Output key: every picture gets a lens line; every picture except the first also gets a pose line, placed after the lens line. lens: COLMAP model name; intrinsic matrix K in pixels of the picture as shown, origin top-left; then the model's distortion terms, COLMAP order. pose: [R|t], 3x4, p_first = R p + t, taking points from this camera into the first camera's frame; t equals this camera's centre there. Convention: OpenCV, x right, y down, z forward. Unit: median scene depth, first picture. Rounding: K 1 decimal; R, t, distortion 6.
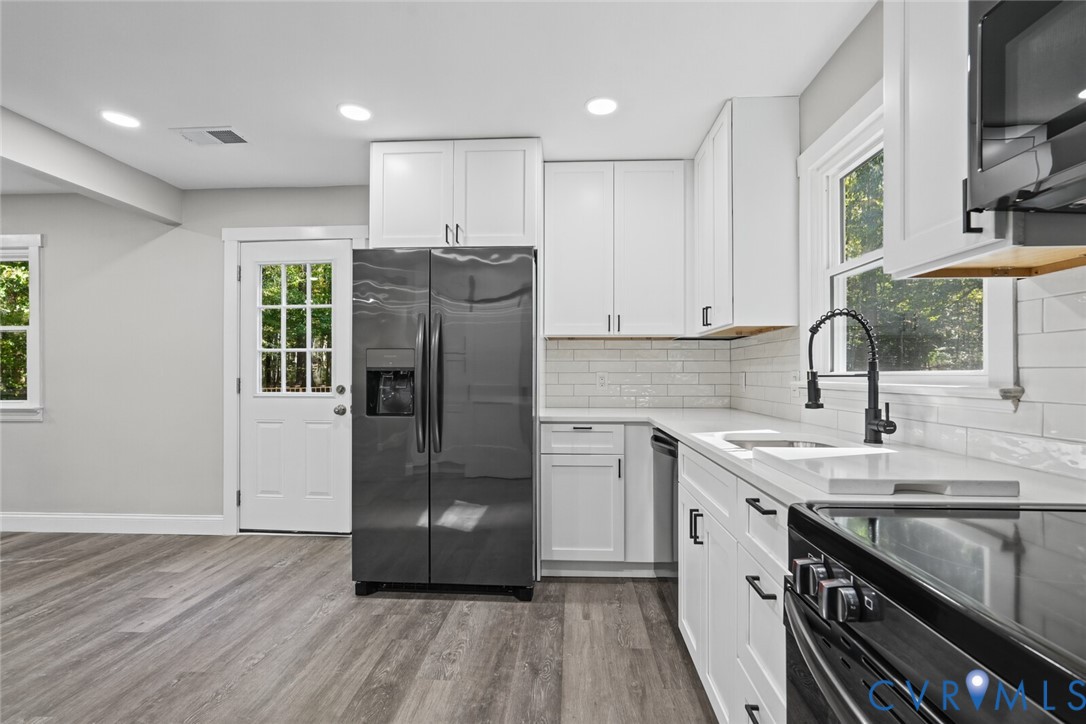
lens RADIAL K [[479.9, 0, 542.0], [0, 479.9, 371.4], [0, 0, 1]] dist [-0.002857, 0.000051]
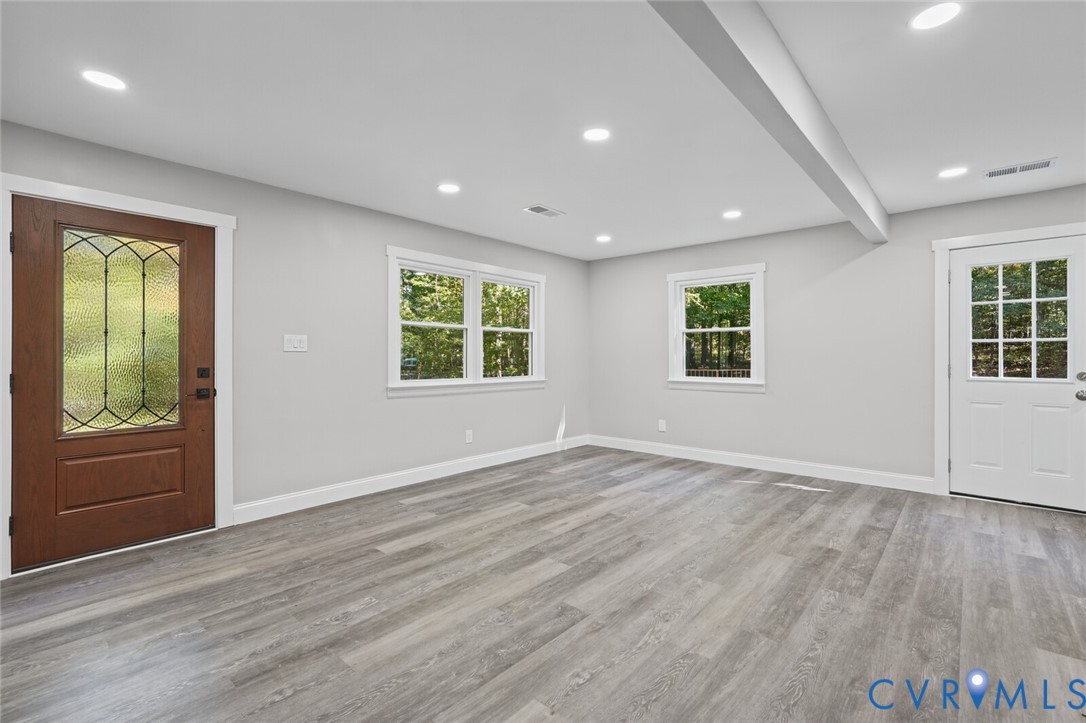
lens RADIAL K [[485.2, 0, 552.7], [0, 485.2, 349.9], [0, 0, 1]] dist [-0.010826, 0.001578]
pose [[0.791414, -0.007395, -0.611235, -0.962890], [0.001195, 0.999944, -0.010550, -0.014417], [0.611279, 0.007619, 0.791379, -0.776932]]
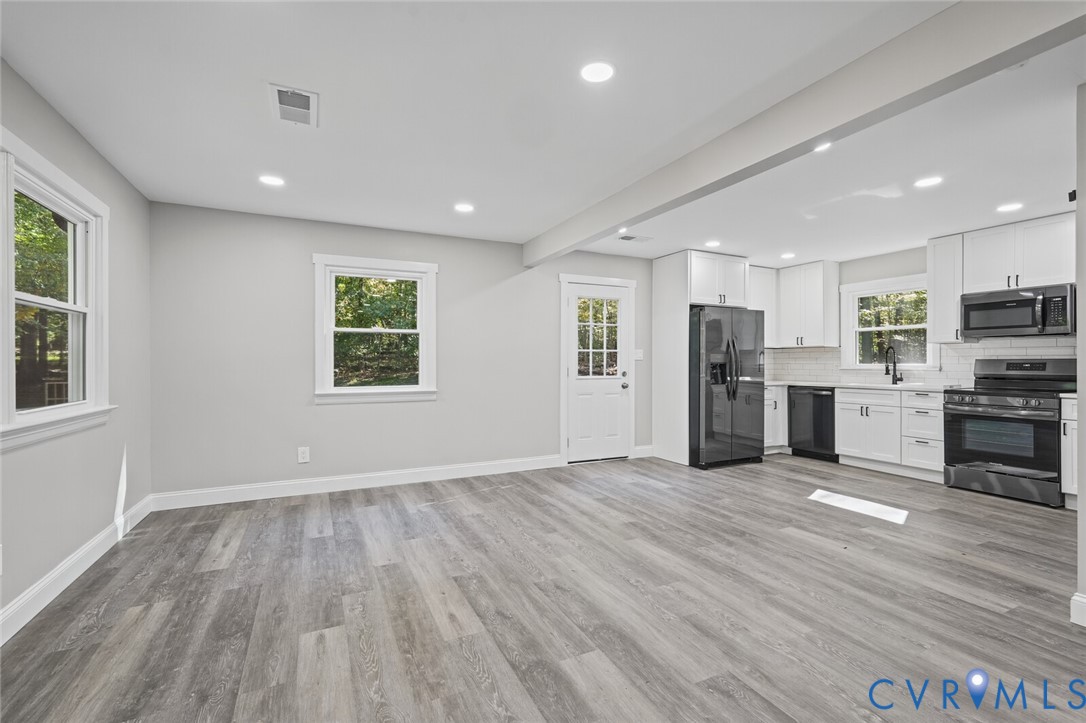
lens RADIAL K [[480.9, 0, 543.0], [0, 480.9, 361.5], [0, 0, 1]] dist [-0.011663, 0.000387]
pose [[0.872664, 0.000785, 0.488320, -2.107626], [-0.001232, 0.999999, 0.000595, -0.011310], [-0.488319, -0.001121, 0.872664, -0.515044]]
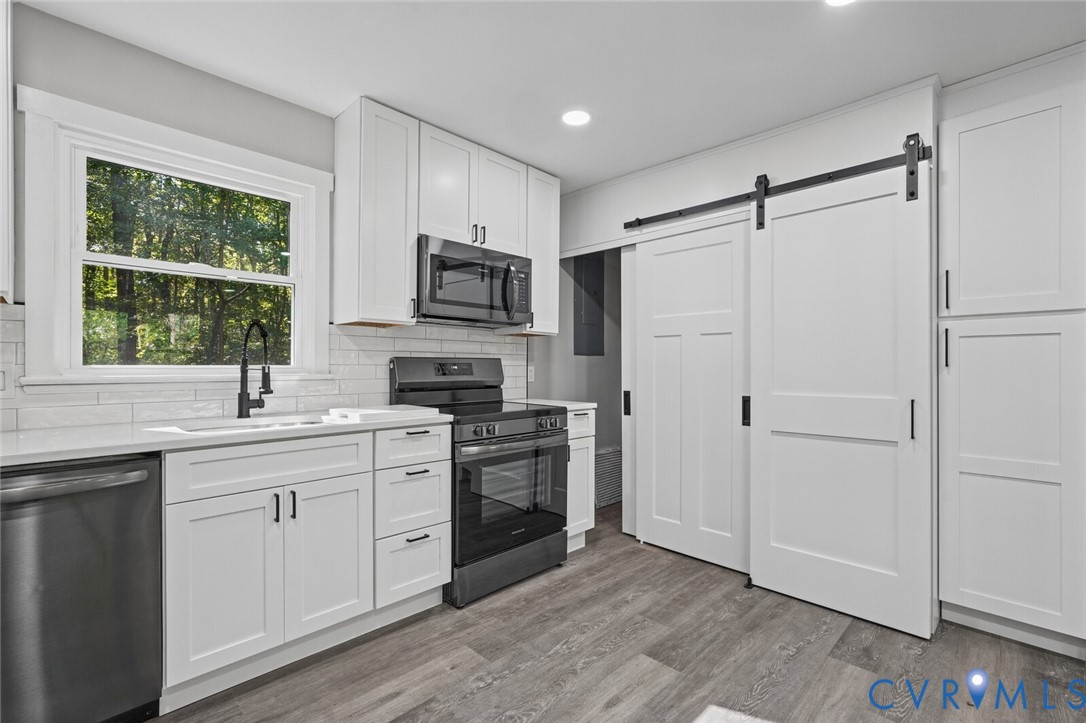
lens RADIAL K [[489.0, 0, 554.5], [0, 489.0, 366.8], [0, 0, 1]] dist [-0.000097, 0.001177]
pose [[-0.756949, -0.002585, 0.653469, -0.578678], [-0.004478, 0.999989, -0.001231, 0.000558], [-0.653458, -0.003858, -0.756953, 0.954195]]
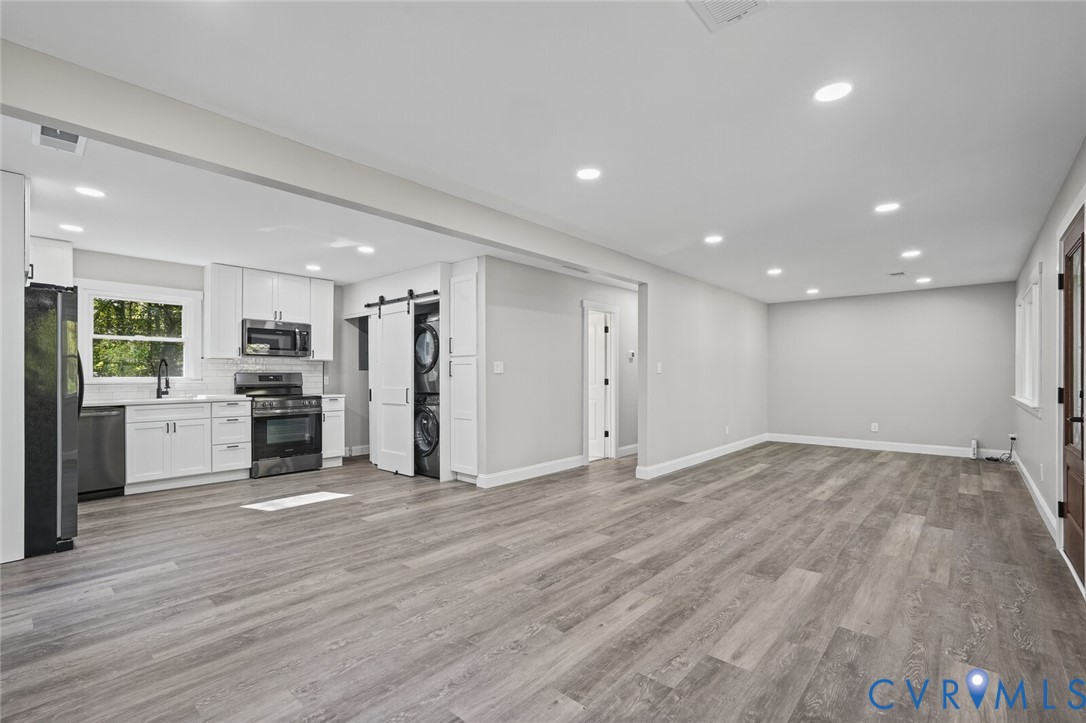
lens RADIAL K [[481.5, 0, 554.6], [0, 481.5, 370.8], [0, 0, 1]] dist [-0.012995, 0.000367]
pose [[-0.794392, 0.007045, 0.607365, -2.294100], [0.000283, 0.999937, -0.011229, -0.003594], [-0.607406, -0.008749, -0.794343, 1.276252]]
